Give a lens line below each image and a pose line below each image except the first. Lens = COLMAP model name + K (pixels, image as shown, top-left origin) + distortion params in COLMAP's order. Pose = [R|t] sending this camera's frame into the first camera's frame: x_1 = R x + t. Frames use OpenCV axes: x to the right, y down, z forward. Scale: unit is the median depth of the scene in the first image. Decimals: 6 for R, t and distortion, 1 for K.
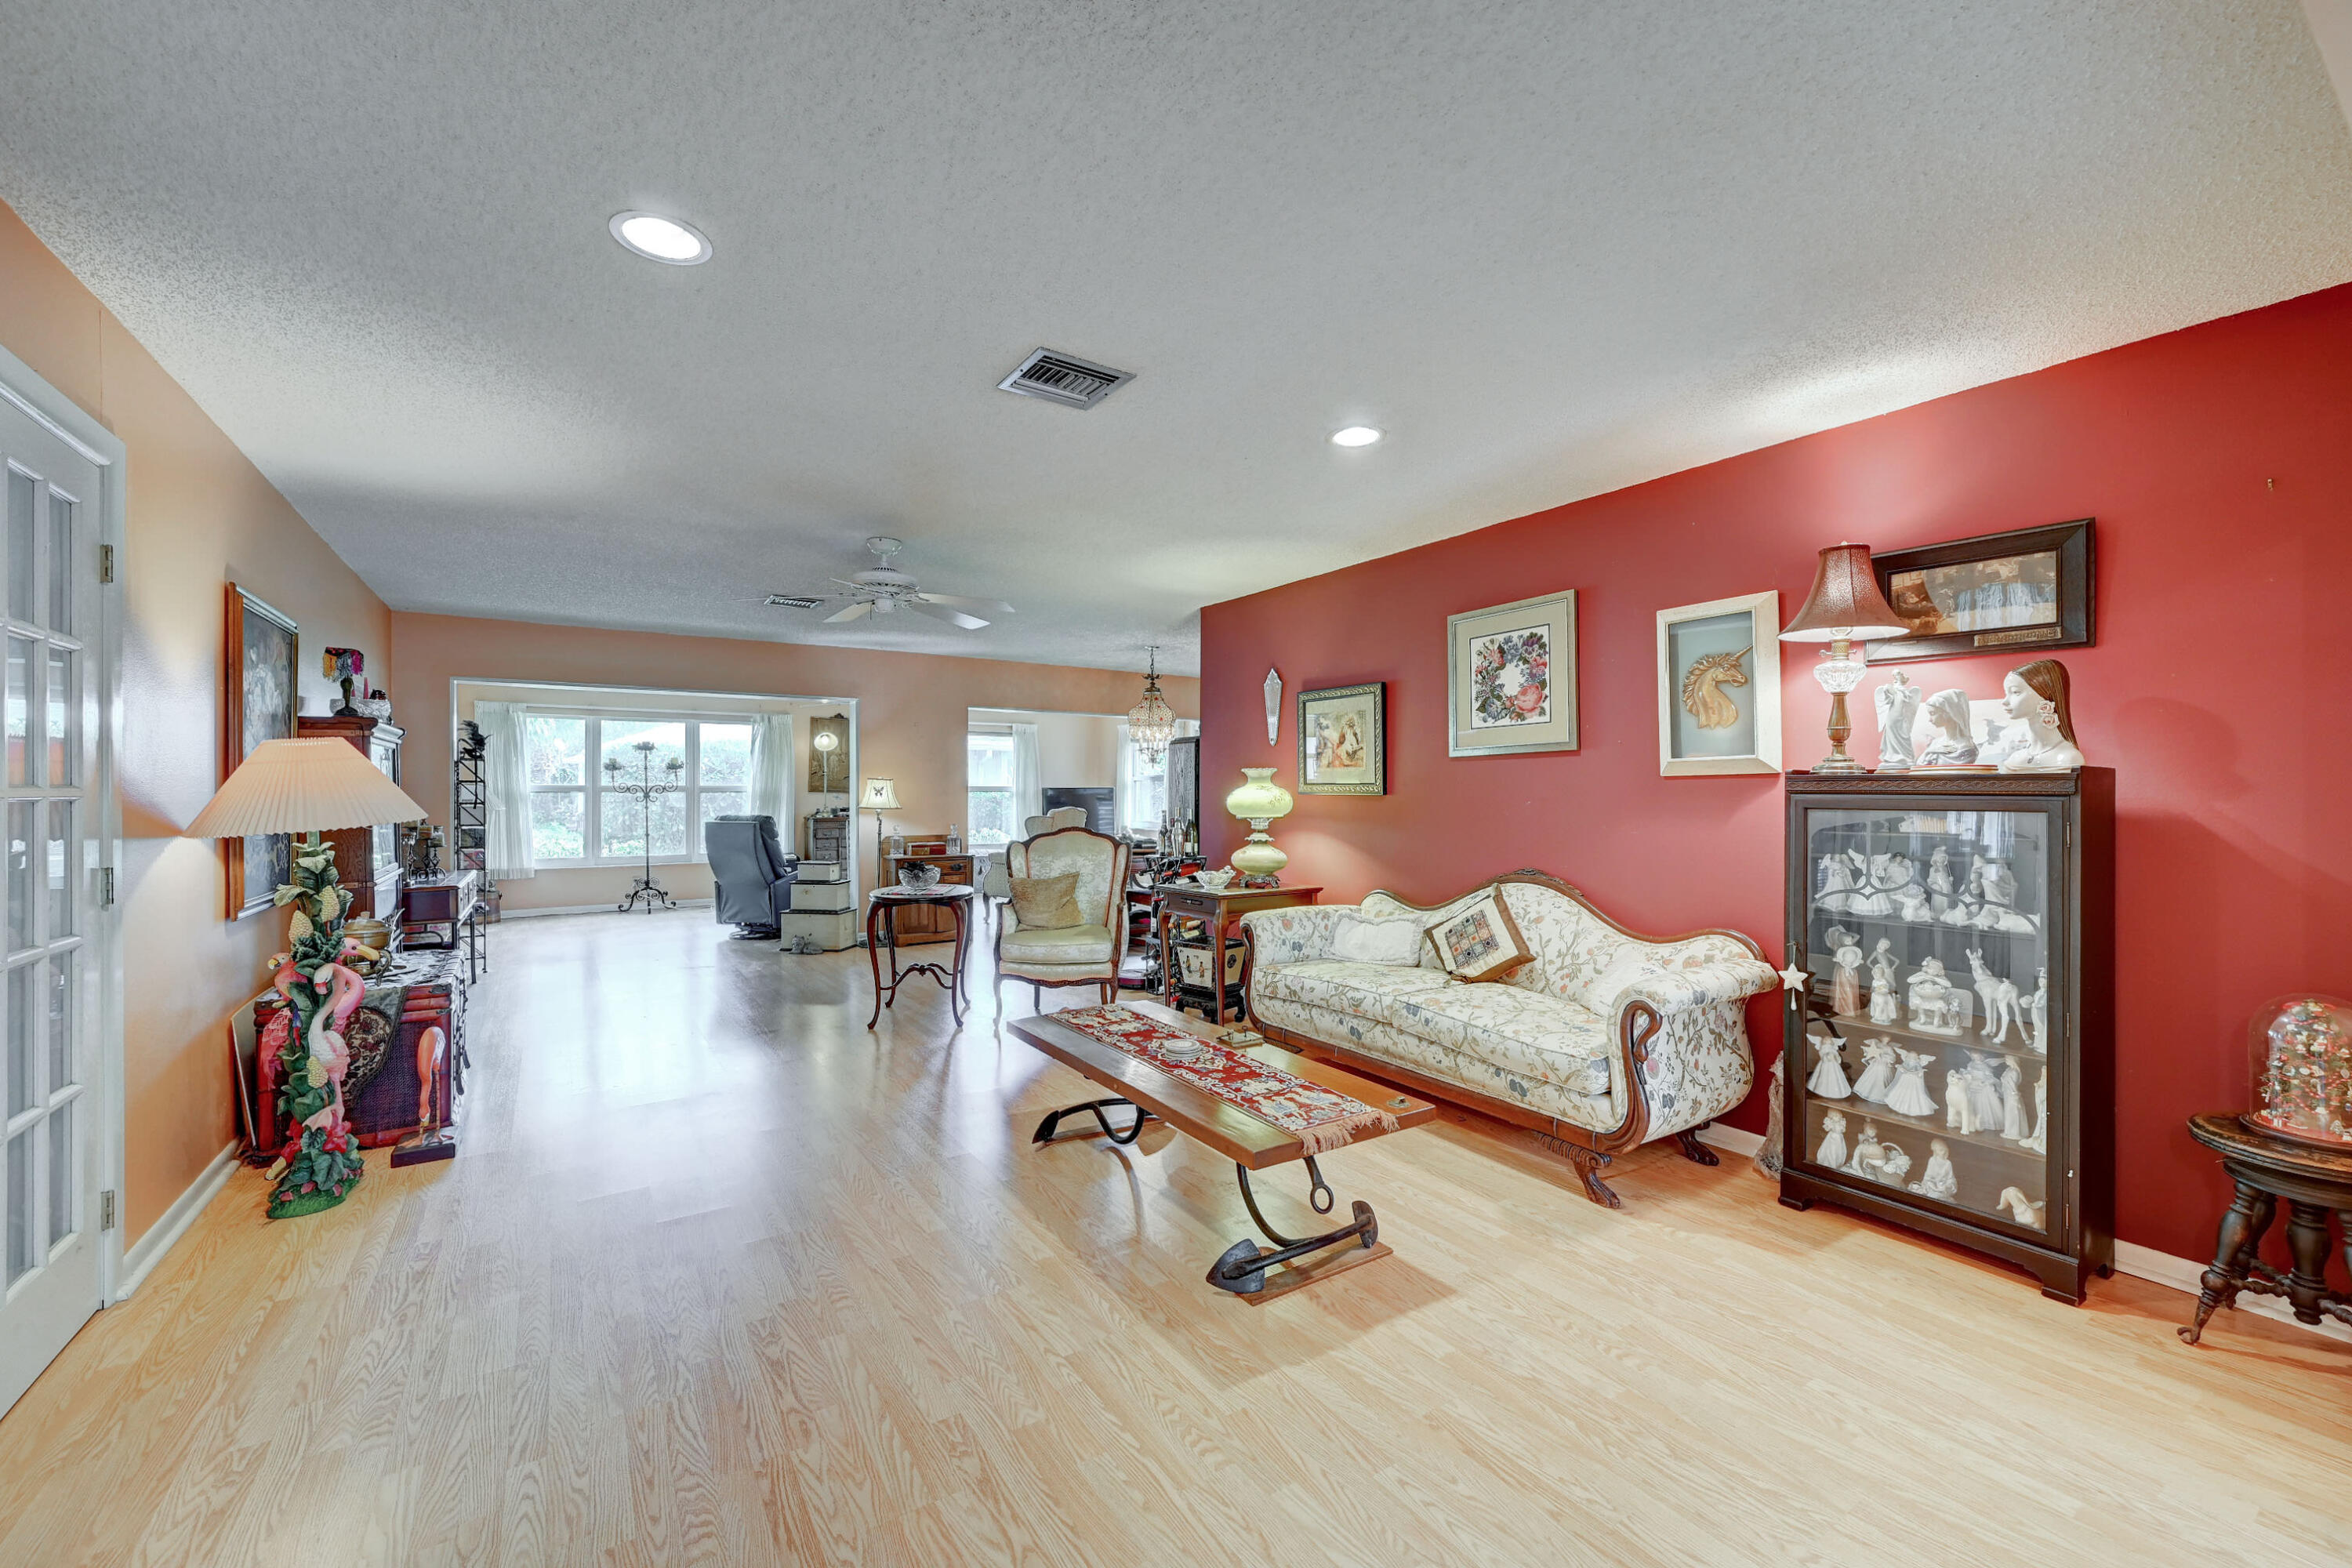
lens RADIAL K [[953.2, 0, 1149.4], [0, 953.2, 784.5], [0, 0, 1]] dist [0.013808, 0.000069]
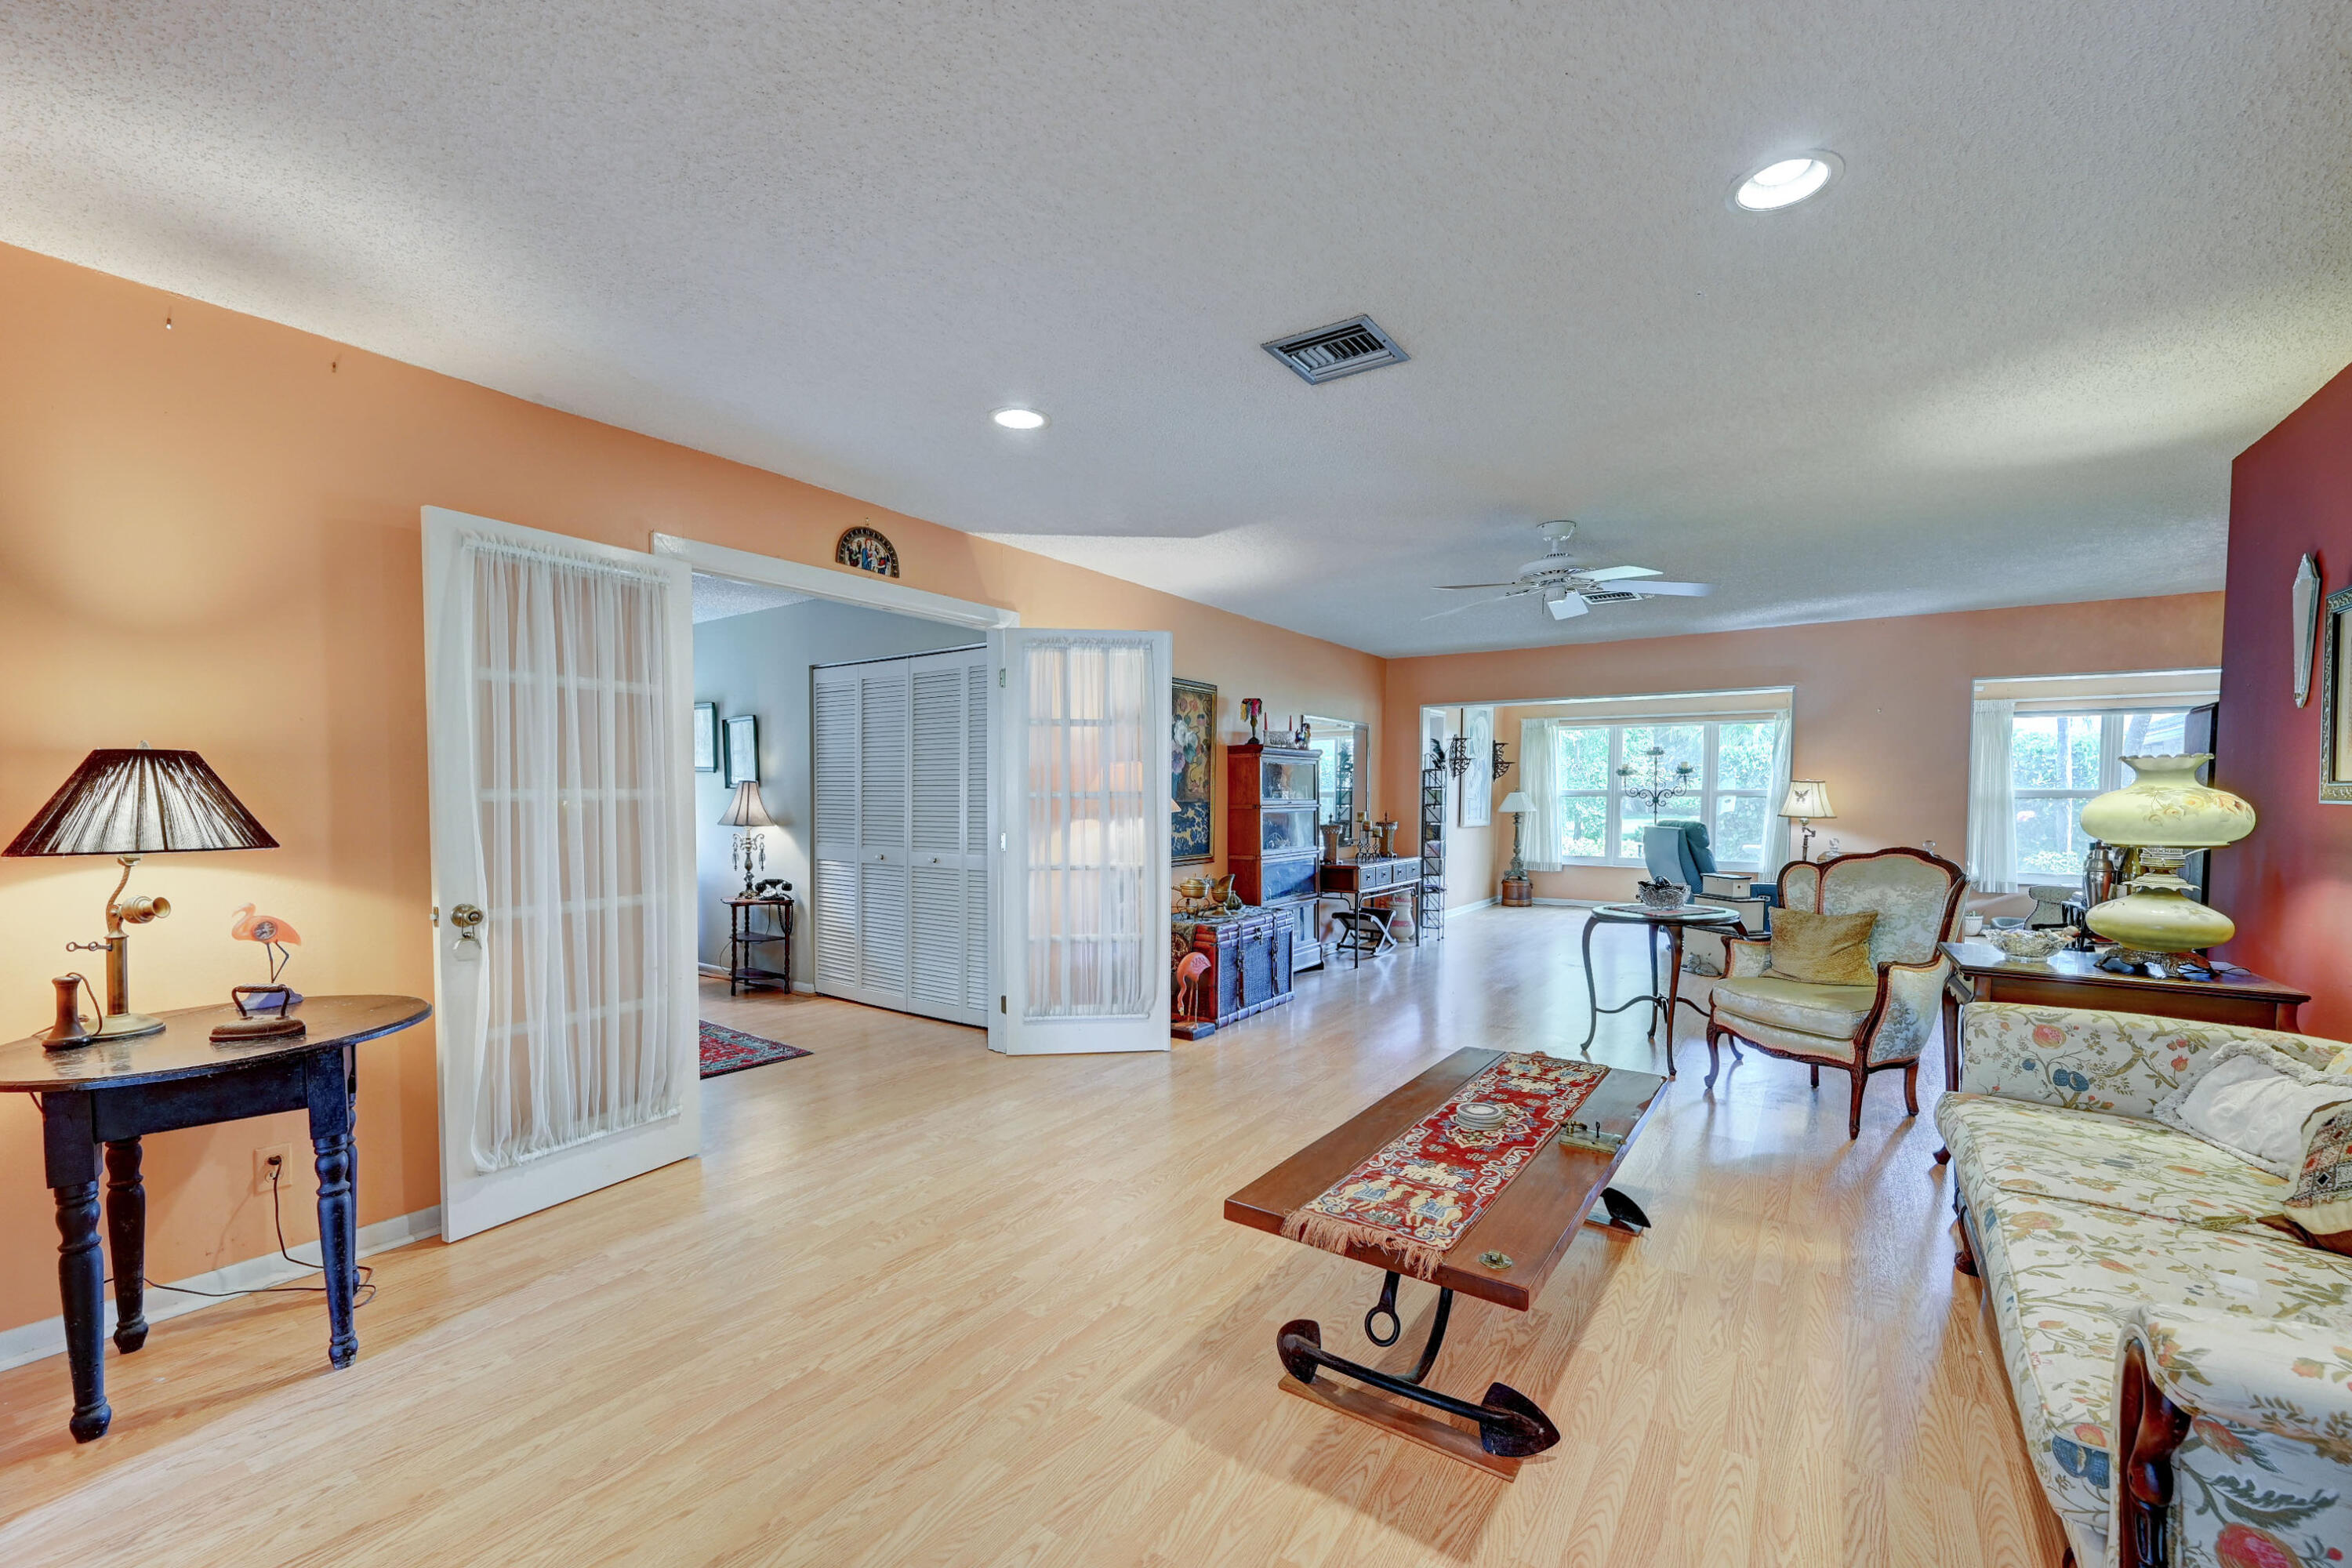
lens RADIAL K [[947.7, 0, 1180.8], [0, 947.7, 825.3], [0, 0, 1]] dist [0.001964, 0.000310]
pose [[0.381035, 0.032302, -0.923996, 0.400606], [0.001819, 0.999361, 0.035687, 0.003004], [0.924559, -0.015279, 0.380733, 0.282558]]
